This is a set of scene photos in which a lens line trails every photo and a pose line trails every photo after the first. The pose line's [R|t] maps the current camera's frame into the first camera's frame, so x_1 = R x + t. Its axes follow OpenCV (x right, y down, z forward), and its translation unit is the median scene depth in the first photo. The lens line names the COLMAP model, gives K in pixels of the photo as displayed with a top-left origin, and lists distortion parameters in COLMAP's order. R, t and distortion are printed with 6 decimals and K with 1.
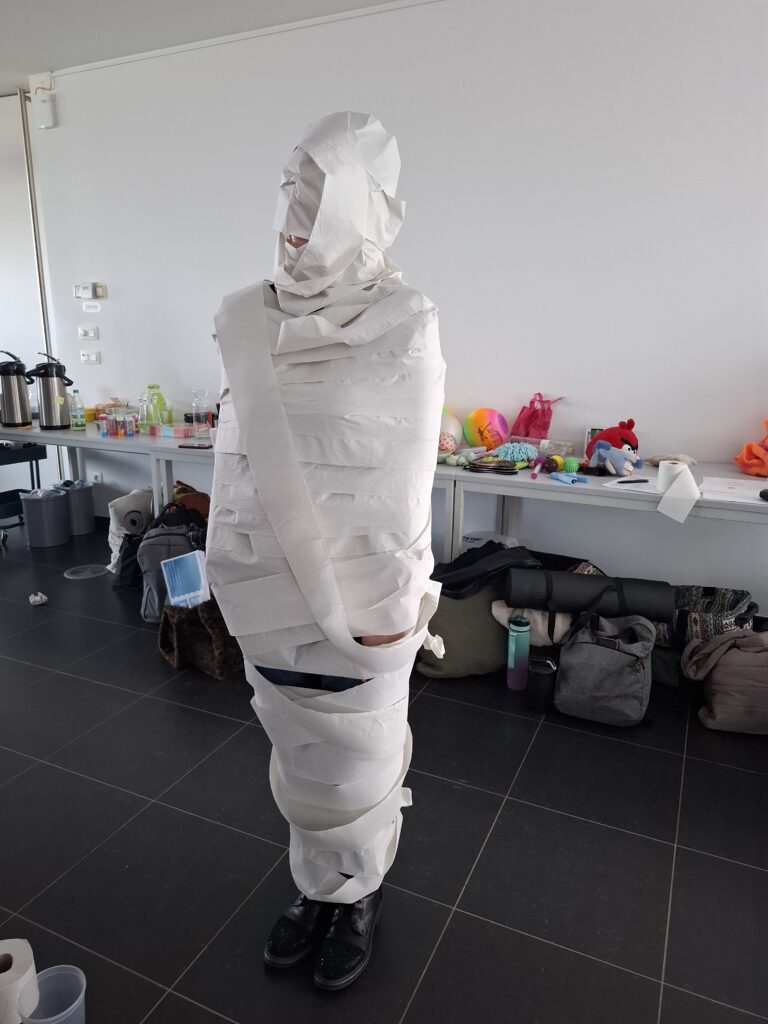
lens RADIAL K [[745.1, 0, 384.0], [0, 745.1, 512.0], [0, 0, 1]] dist [0.117491, -0.206768]
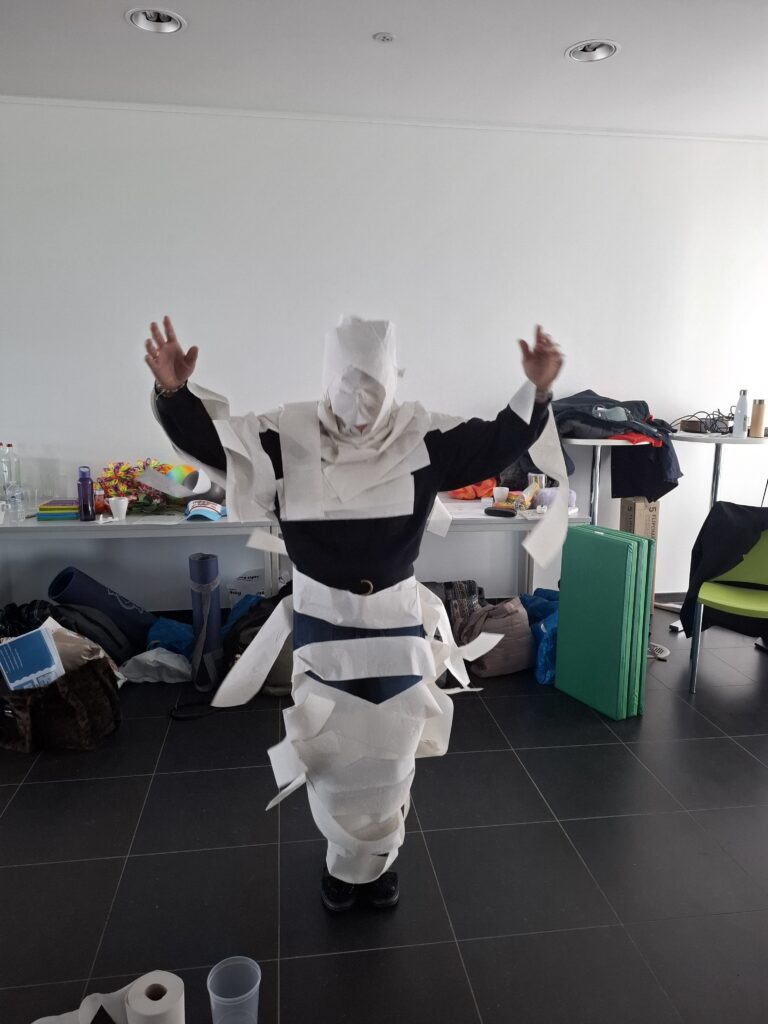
lens RADIAL K [[745.1, 0, 384.0], [0, 745.1, 512.0], [0, 0, 1]] dist [0.117491, -0.206768]
pose [[0.824303, -0.104308, 0.556456, -0.425362], [0.132853, 0.991075, -0.011022, -0.029171], [-0.550340, 0.083013, 0.830804, -0.089636]]
